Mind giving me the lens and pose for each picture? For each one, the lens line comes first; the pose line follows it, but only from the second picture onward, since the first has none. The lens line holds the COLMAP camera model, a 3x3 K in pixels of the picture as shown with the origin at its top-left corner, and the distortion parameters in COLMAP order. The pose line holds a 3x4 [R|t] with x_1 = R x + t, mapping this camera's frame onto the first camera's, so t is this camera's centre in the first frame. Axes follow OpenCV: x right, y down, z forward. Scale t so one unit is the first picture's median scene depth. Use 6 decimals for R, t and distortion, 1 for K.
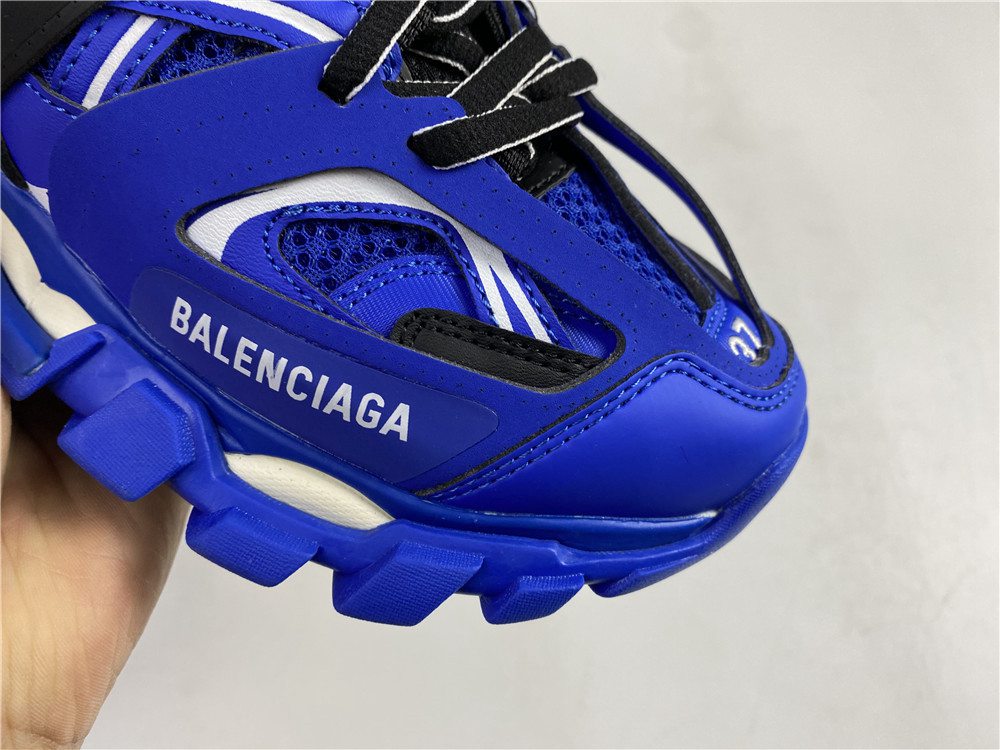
lens RADIAL K [[757.1, 0, 498.3], [0, 757.1, 335.6], [0, 0, 1]] dist [-0.008715, -0.003652]
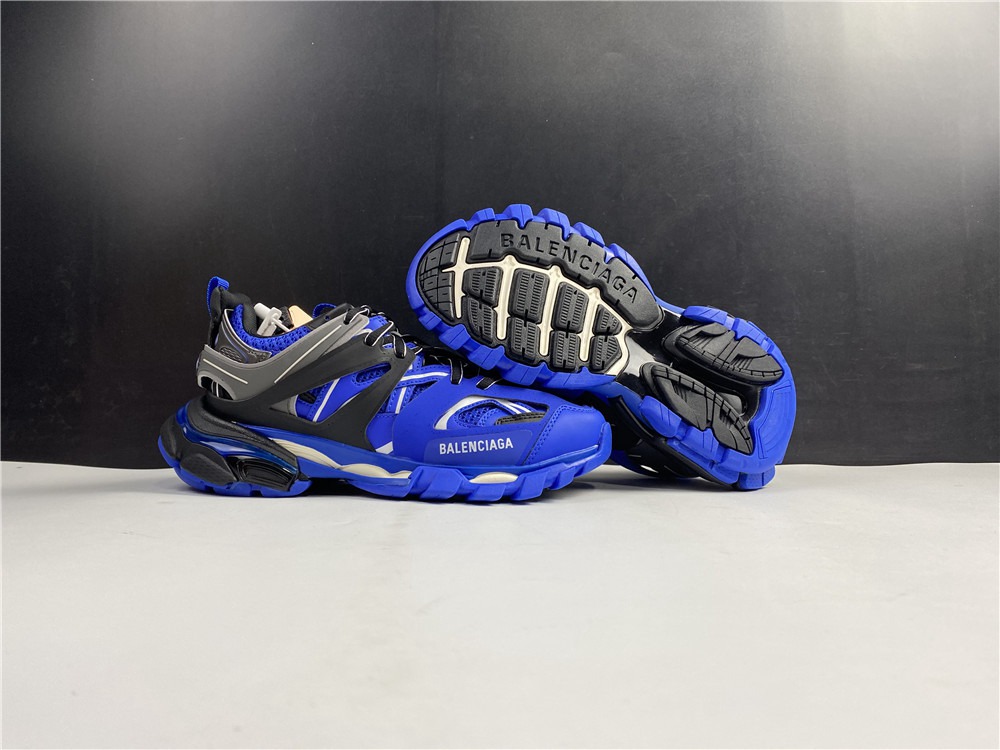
lens RADIAL K [[757.1, 0, 498.3], [0, 757.1, 335.6], [0, 0, 1]] dist [-0.008715, -0.003652]
pose [[0.864399, -0.350745, 0.360266, -1.356813], [0.496614, 0.707659, -0.502586, 1.615879], [-0.078666, 0.613349, 0.785885, -2.317327]]
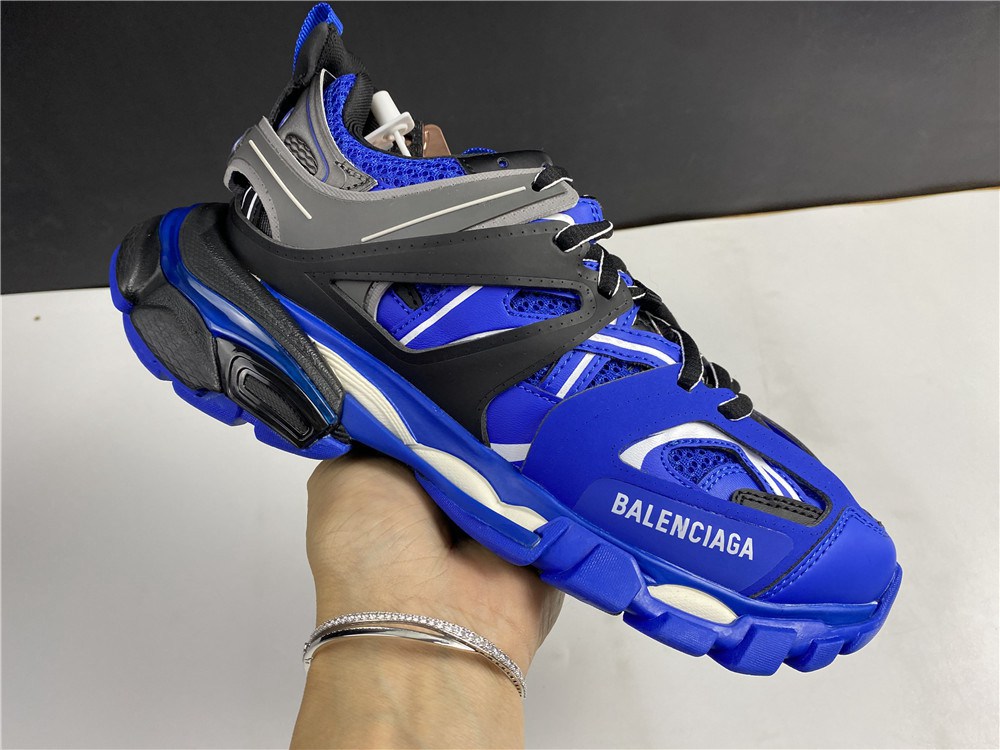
lens RADIAL K [[725.3, 0, 485.2], [0, 725.3, 357.9], [0, 0, 1]] dist [-0.002176, -0.001269]
pose [[0.960936, -0.008566, 0.276639, -1.244009], [0.126491, 0.902622, -0.411430, 0.342599], [-0.246175, 0.430350, 0.868445, -0.597813]]
